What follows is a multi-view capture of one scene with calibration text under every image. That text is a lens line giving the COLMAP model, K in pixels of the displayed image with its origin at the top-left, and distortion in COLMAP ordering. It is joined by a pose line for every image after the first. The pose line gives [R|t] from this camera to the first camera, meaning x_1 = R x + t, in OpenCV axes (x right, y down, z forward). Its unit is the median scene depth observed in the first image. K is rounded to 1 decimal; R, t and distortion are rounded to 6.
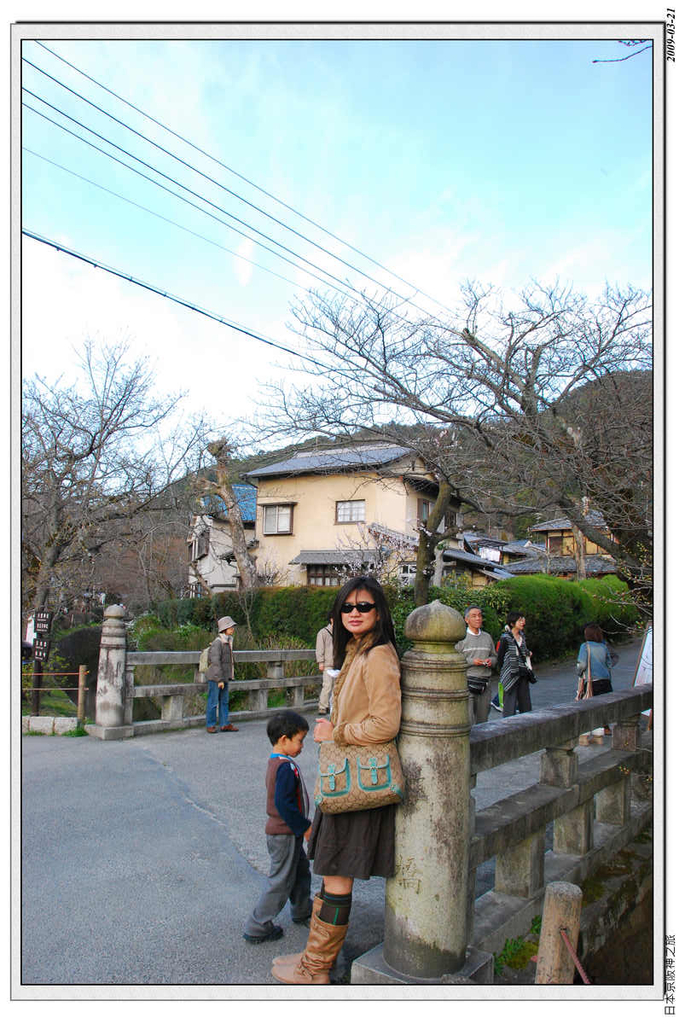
lens RADIAL K [[762.7, 0, 342.5], [0, 762.7, 512.0], [0, 0, 1]] dist [-0.155636, 0.116281]
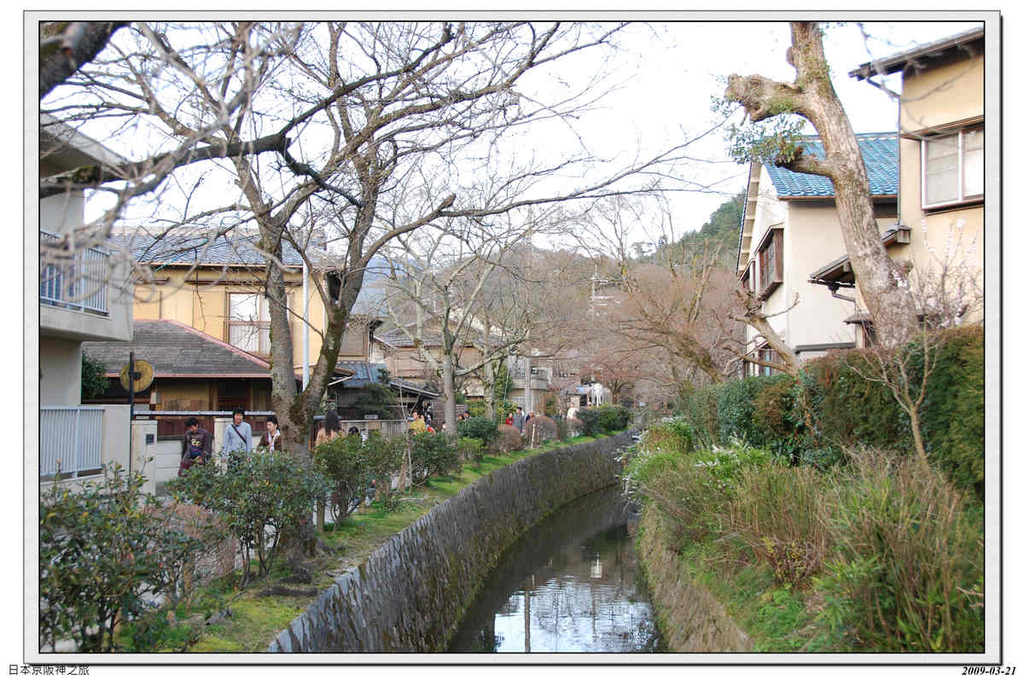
lens RADIAL K [[1257.8, 0, 512.0], [0, 1257.8, 342.5], [0, 0, 1]] dist [-0.007528, -0.003003]
pose [[0.924527, -0.034413, -0.379559, -0.054033], [0.062330, 0.996159, 0.061505, 0.042313], [0.375984, -0.080521, 0.923121, 0.305681]]
